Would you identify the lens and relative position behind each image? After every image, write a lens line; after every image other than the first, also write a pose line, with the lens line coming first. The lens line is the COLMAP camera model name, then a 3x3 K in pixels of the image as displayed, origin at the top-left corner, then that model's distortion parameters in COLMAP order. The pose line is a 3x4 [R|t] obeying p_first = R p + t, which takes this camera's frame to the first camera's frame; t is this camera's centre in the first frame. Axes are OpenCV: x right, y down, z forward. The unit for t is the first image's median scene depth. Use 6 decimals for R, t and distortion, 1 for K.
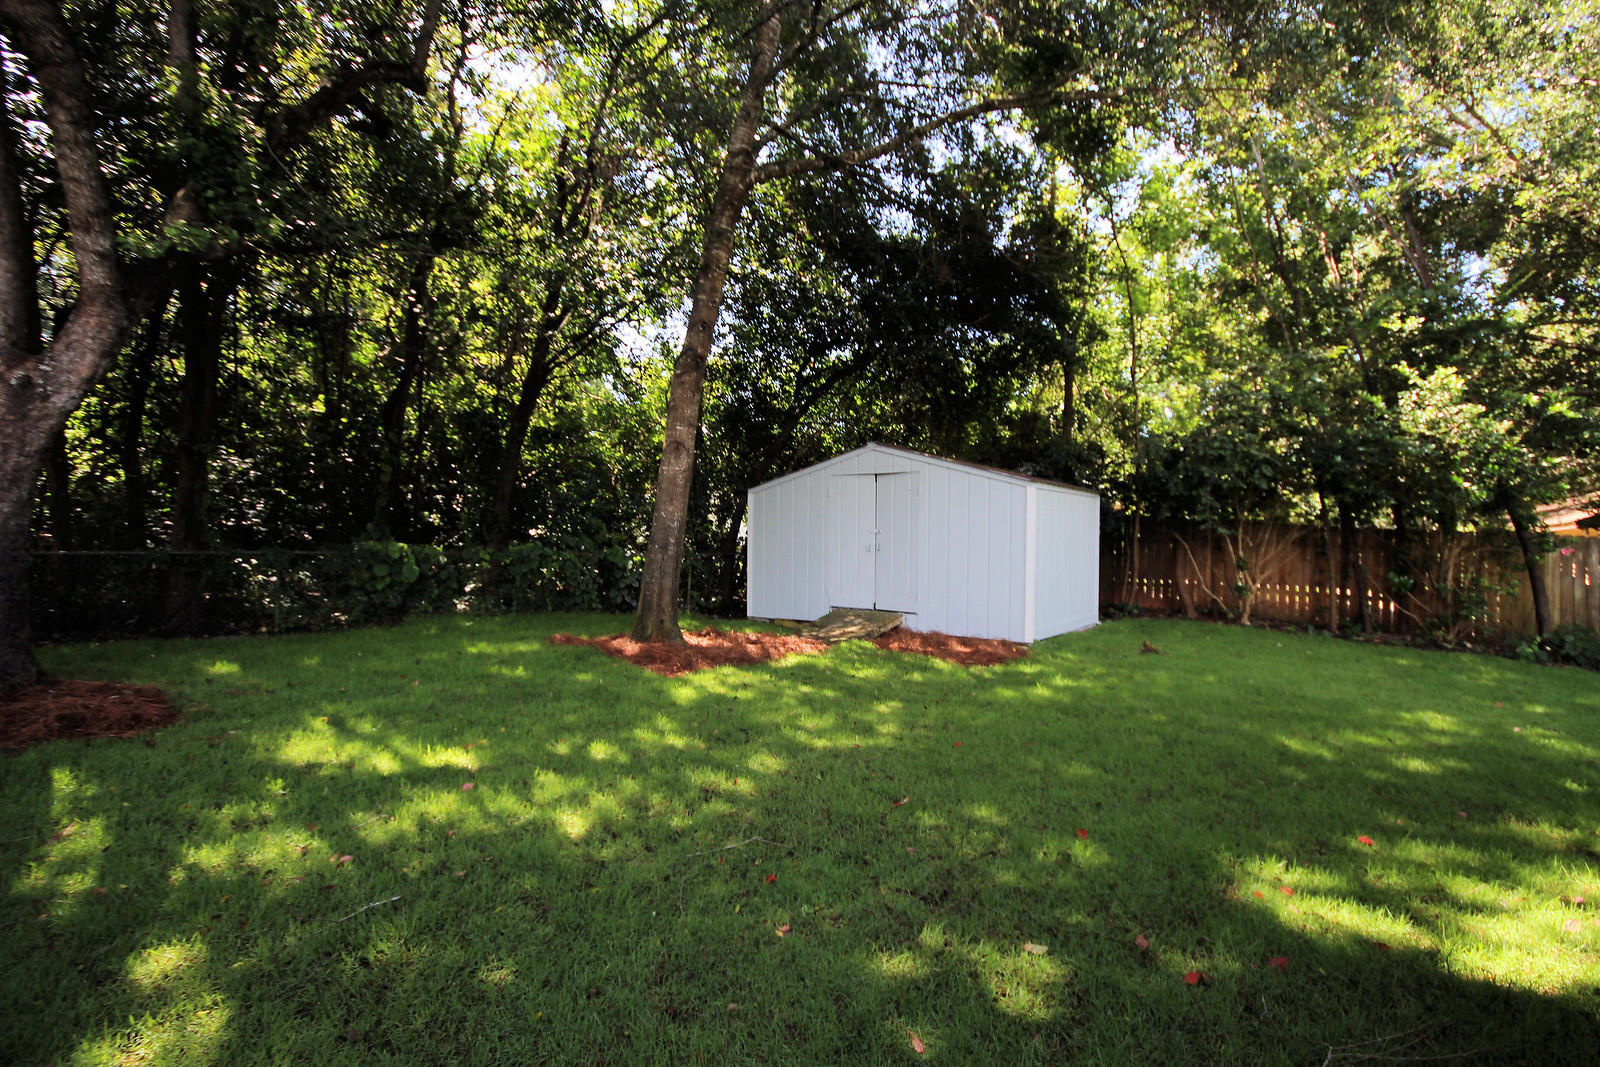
lens RADIAL K [[752.2, 0, 800.0], [0, 752.2, 533.5], [0, 0, 1]] dist [0.000722, -0.000014]
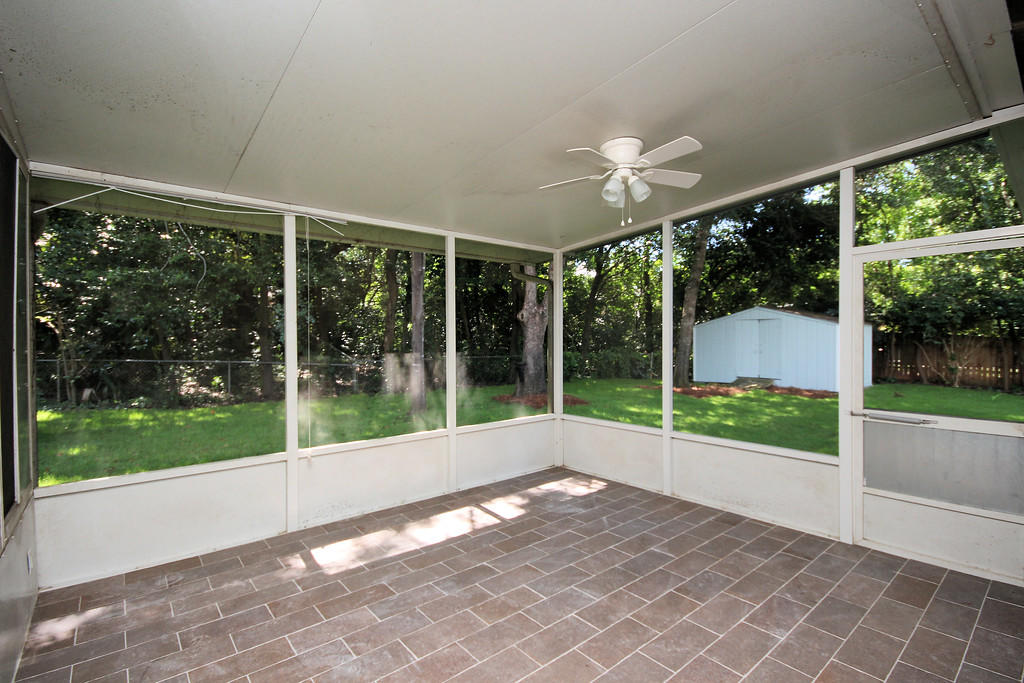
lens RADIAL K [[481.4, 0, 512.0], [0, 481.4, 341.5], [0, 0, 1]] dist [0.000722, -0.000014]
pose [[0.966458, -0.014198, -0.256434, -0.229389], [0.015888, 0.999864, 0.004518, -0.026335], [0.256334, -0.008441, 0.966551, -0.560648]]
